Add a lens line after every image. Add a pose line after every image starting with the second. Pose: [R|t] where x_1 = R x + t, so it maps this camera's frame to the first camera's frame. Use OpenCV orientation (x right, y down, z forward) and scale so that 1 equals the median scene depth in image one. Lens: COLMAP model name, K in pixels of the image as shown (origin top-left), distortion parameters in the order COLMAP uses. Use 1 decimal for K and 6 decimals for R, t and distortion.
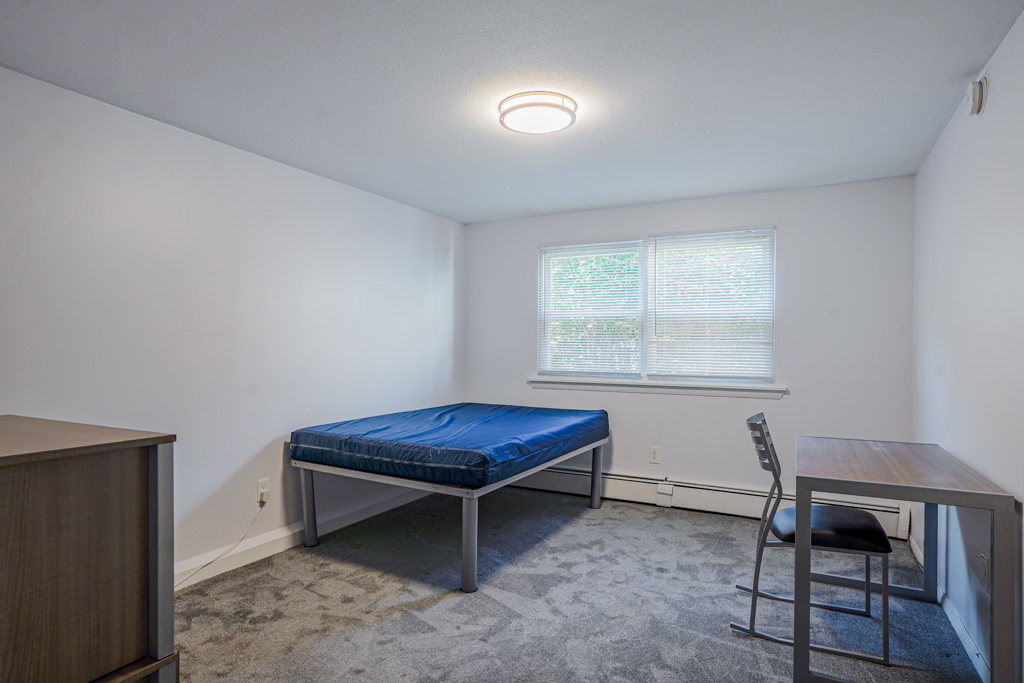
lens RADIAL K [[564.8, 0, 512.0], [0, 564.8, 341.5], [0, 0, 1]] dist [-0.033494, 0.002434]
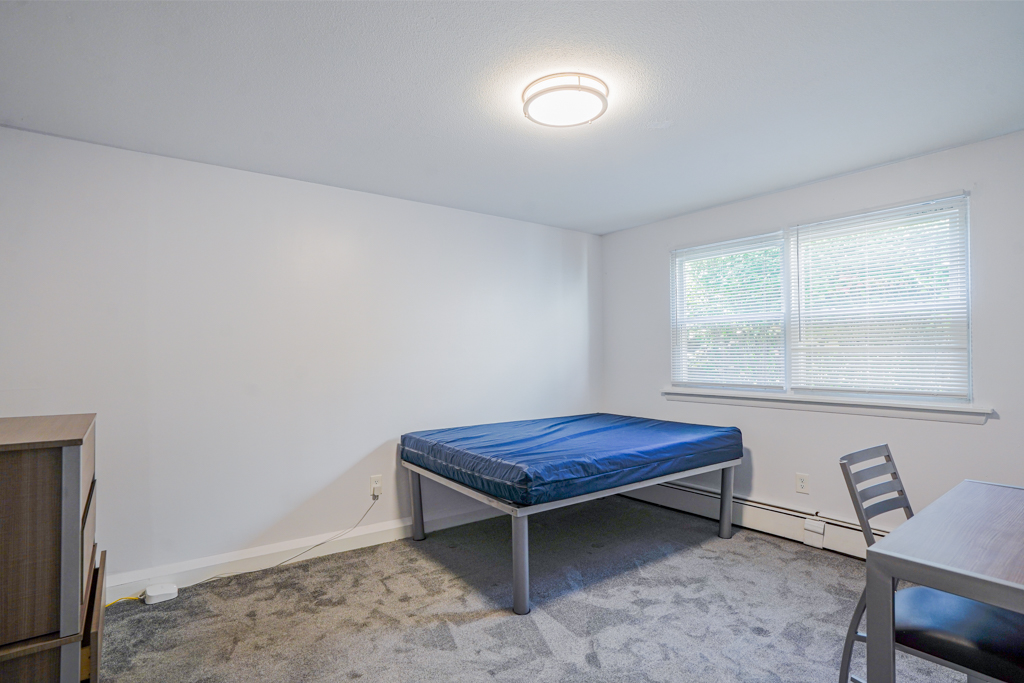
lens RADIAL K [[509.4, 0, 506.3], [0, 509.4, 341.7], [0, 0, 1]] dist [-0.066863, 0.035440]
pose [[0.903154, -0.022527, -0.428726, 0.238638], [0.013549, 0.999621, -0.023982, 0.002174], [0.429103, 0.015851, 0.903116, 0.179244]]
